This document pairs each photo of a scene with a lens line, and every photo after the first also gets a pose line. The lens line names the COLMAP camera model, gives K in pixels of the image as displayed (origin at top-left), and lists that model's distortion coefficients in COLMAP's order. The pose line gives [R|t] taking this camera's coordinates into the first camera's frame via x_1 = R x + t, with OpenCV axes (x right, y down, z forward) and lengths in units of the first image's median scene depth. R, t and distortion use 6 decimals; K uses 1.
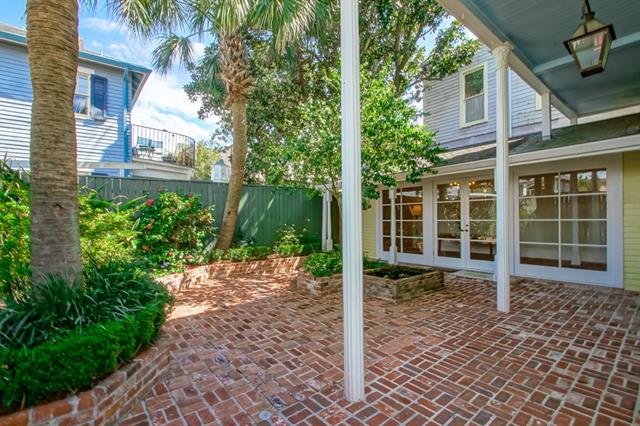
lens RADIAL K [[291.0, 0, 318.1], [0, 291.0, 216.8], [0, 0, 1]] dist [0.003675, -0.000120]
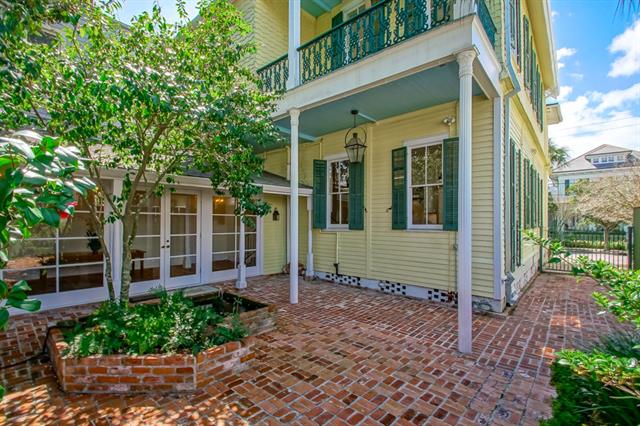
lens RADIAL K [[291.0, 0, 318.6], [0, 291.0, 217.8], [0, 0, 1]] dist [0.003675, -0.000120]
pose [[-0.139568, 0.026582, 0.989856, -0.899410], [-0.011596, 0.999527, -0.028477, -0.043638], [-0.990145, -0.015453, -0.139194, 1.332510]]
